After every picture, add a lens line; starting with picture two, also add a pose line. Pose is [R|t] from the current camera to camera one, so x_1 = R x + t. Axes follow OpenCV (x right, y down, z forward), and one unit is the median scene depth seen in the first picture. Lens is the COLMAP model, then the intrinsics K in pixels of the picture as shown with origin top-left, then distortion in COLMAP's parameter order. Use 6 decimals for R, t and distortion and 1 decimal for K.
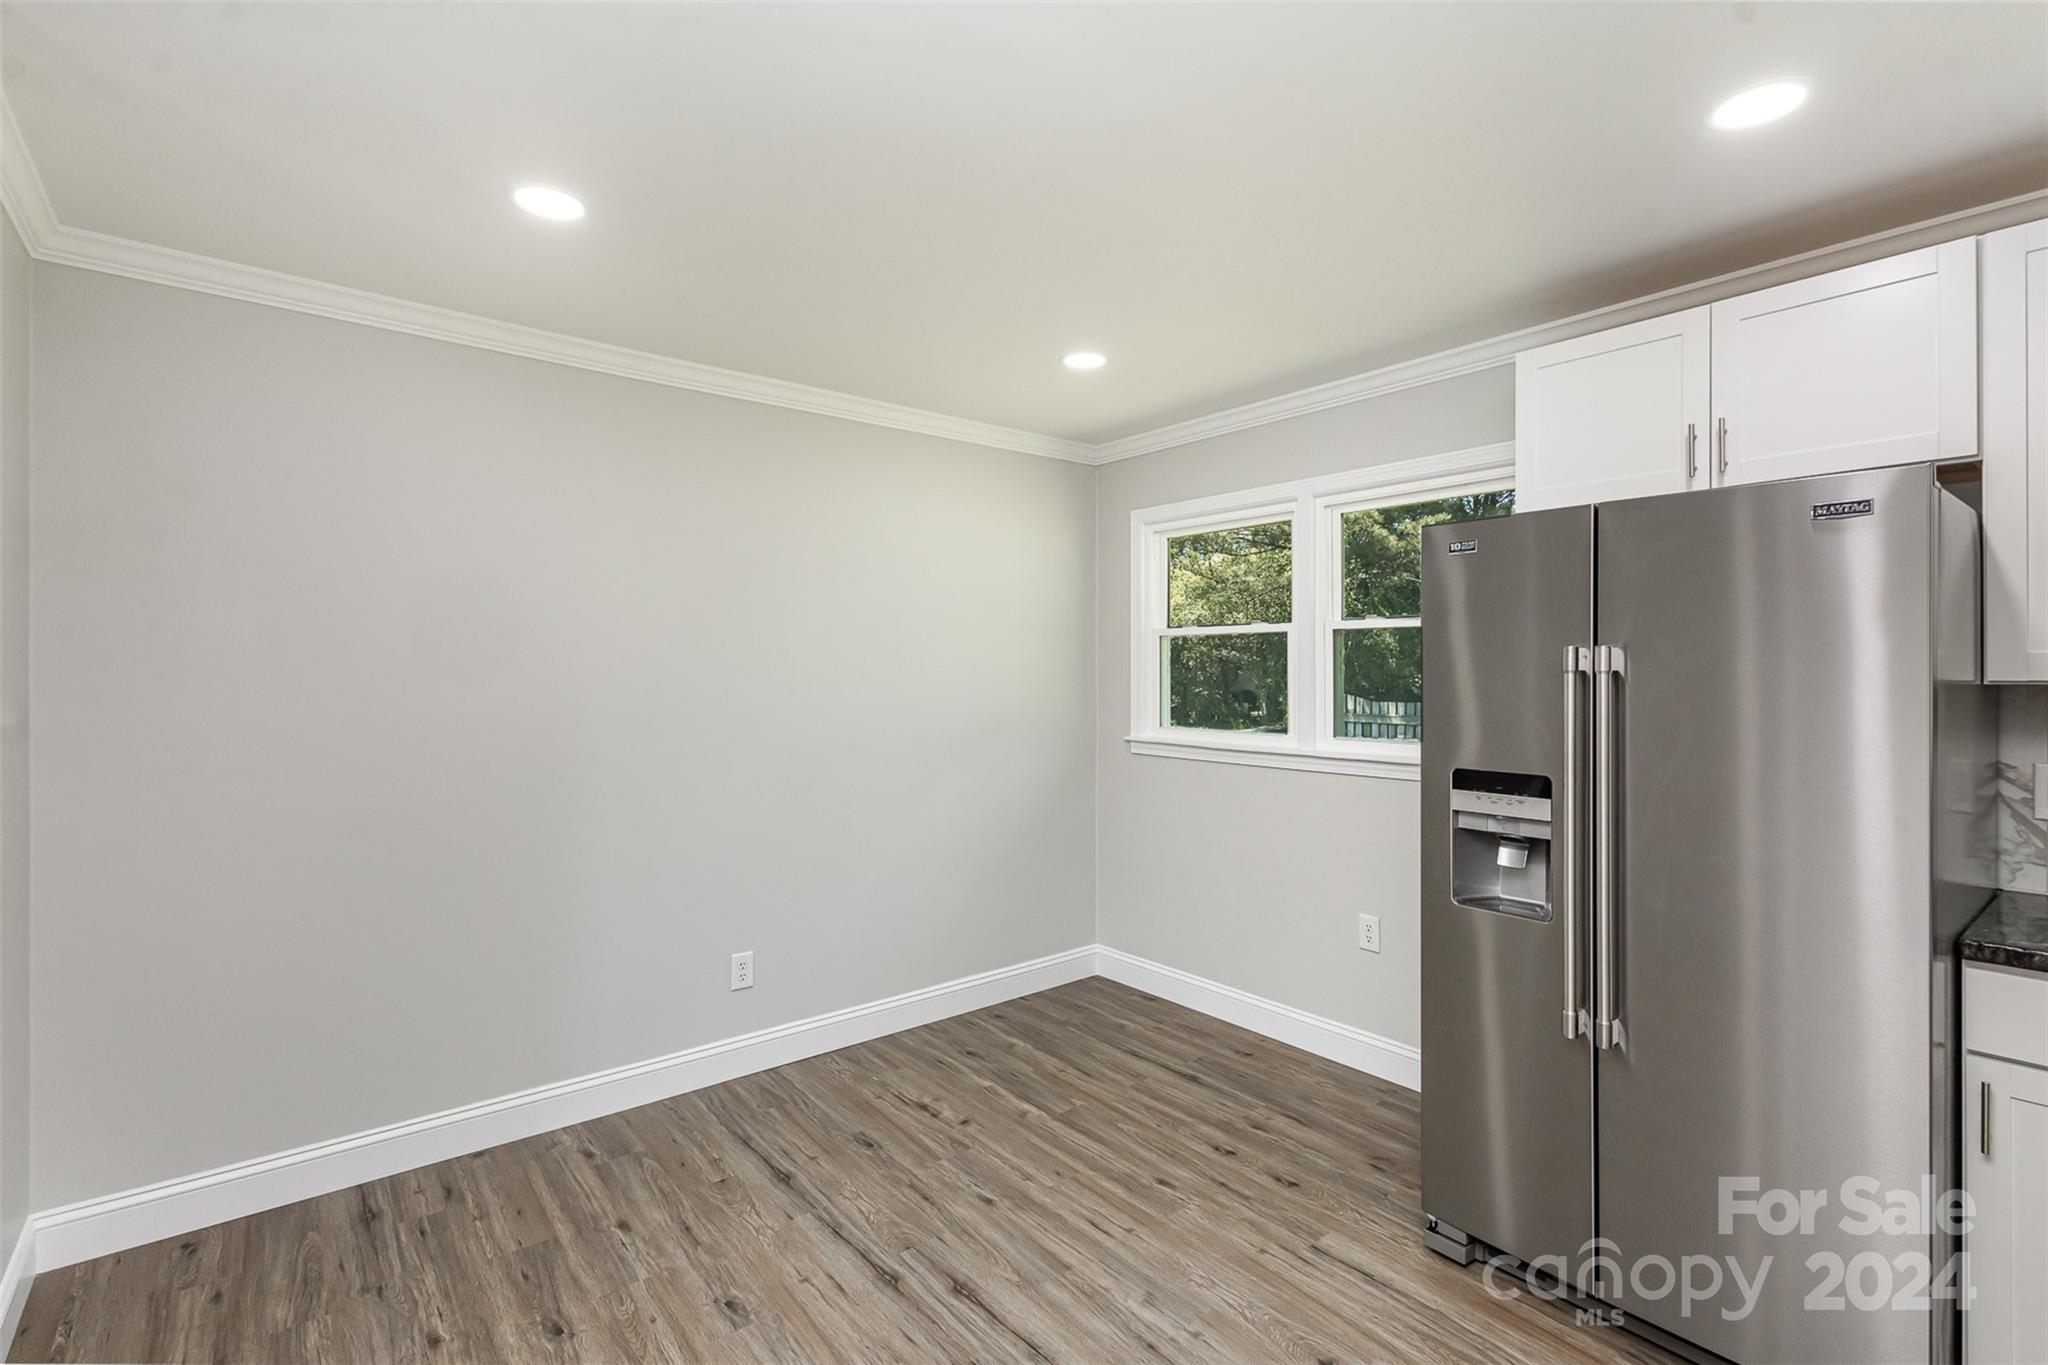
lens RADIAL K [[944.5, 0, 1035.0], [0, 944.5, 674.7], [0, 0, 1]] dist [0.004412, -0.000217]
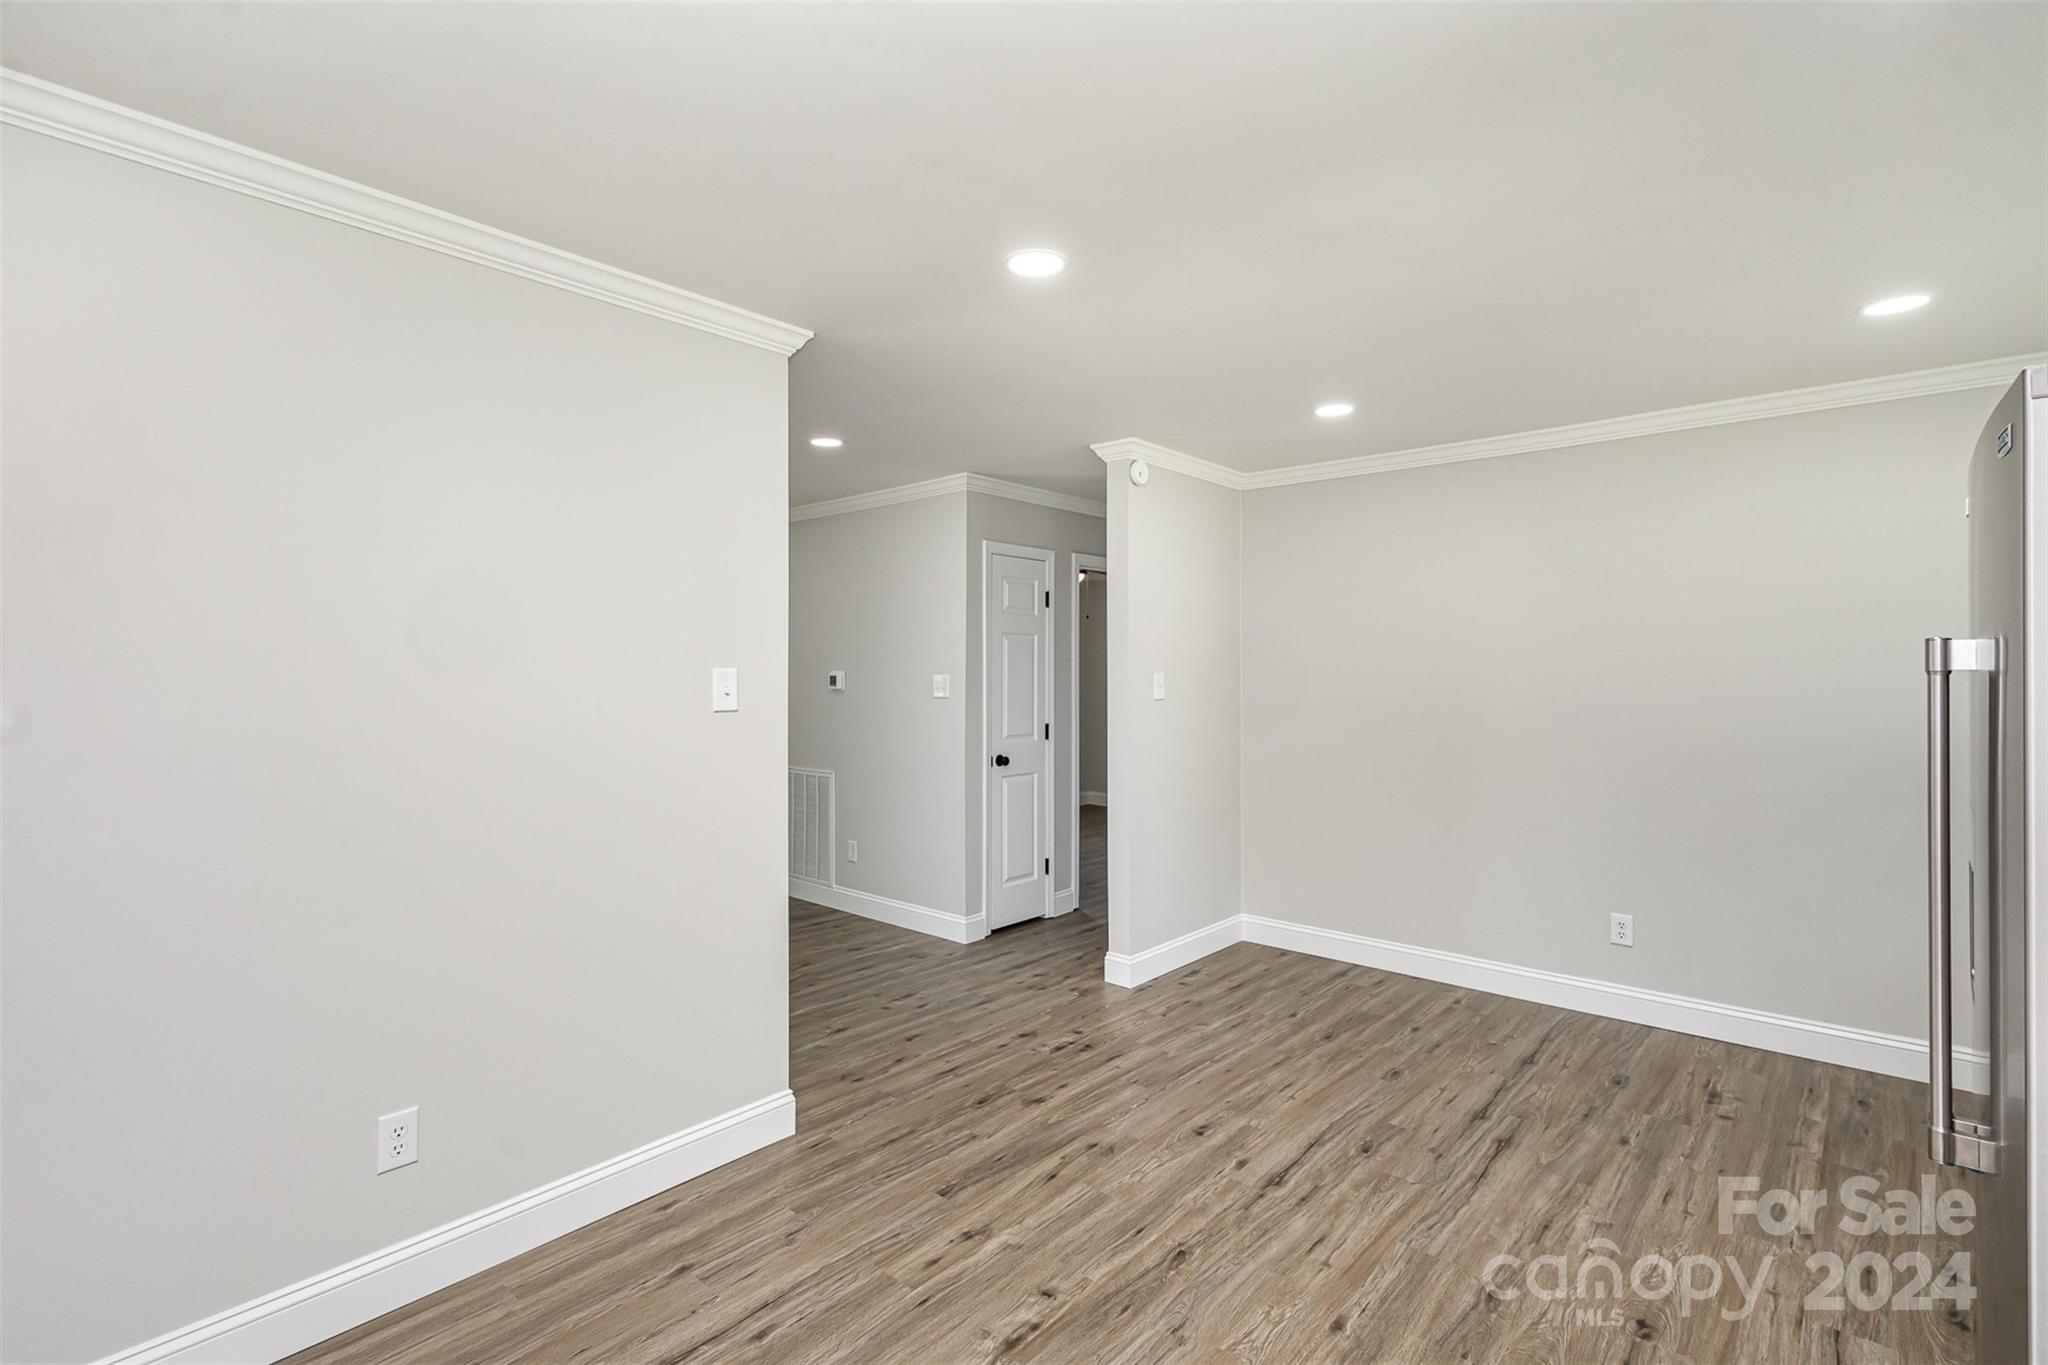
lens RADIAL K [[944.5, 0, 1028.9], [0, 944.5, 678.7], [0, 0, 1]] dist [0.004412, -0.000217]
pose [[0.163509, 0.007601, -0.986513, 0.962744], [0.006796, 0.999938, 0.008831, -0.024655], [0.986518, -0.008148, 0.163448, 0.097167]]
